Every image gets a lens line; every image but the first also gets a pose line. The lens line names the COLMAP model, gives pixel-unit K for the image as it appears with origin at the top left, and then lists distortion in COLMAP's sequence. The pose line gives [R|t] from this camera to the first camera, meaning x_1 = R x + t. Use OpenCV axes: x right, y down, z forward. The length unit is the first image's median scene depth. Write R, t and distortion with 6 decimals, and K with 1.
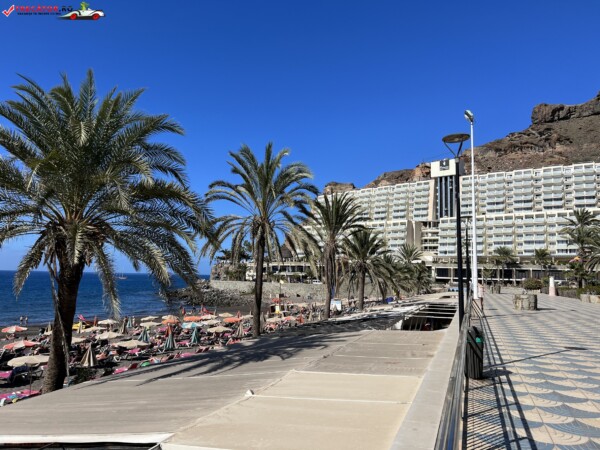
lens RADIAL K [[448.3, 0, 300.0], [0, 448.3, 225.0], [0, 0, 1]] dist [0.044144, -0.052863]
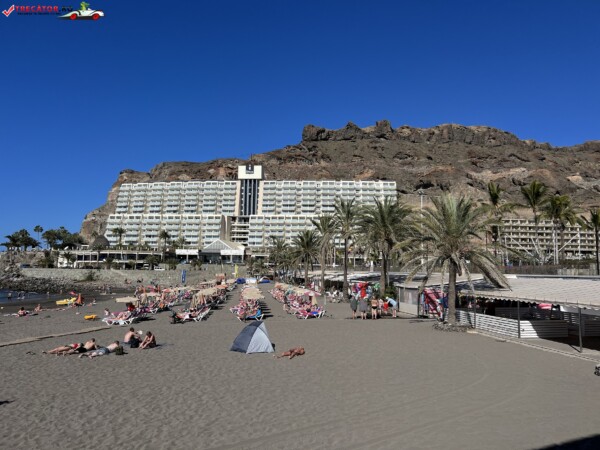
lens RADIAL K [[447.7, 0, 300.0], [0, 447.7, 225.0], [0, 0, 1]] dist [0.085518, -0.087271]
pose [[0.860337, 0.043245, 0.507887, -0.169648], [-0.055522, 0.998417, 0.009040, -0.006215], [-0.506692, -0.035976, 0.861376, -0.092945]]
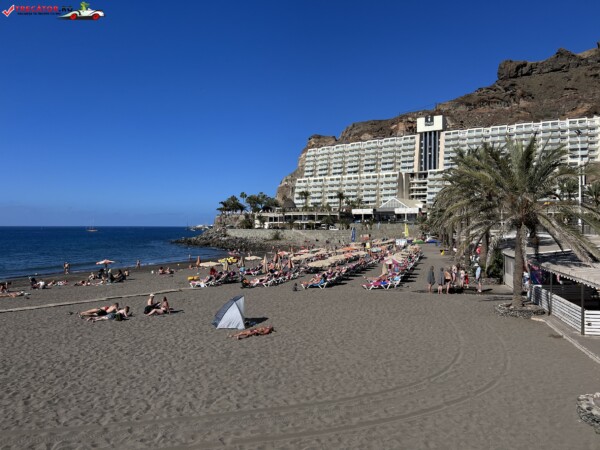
lens RADIAL K [[448.3, 0, 300.0], [0, 448.3, 225.0], [0, 0, 1]] dist [0.044144, -0.052863]
pose [[0.994910, -0.022683, 0.098183, -0.117143], [0.011509, 0.993538, 0.112912, -0.009066], [-0.100110, -0.111208, 0.988742, -0.096147]]
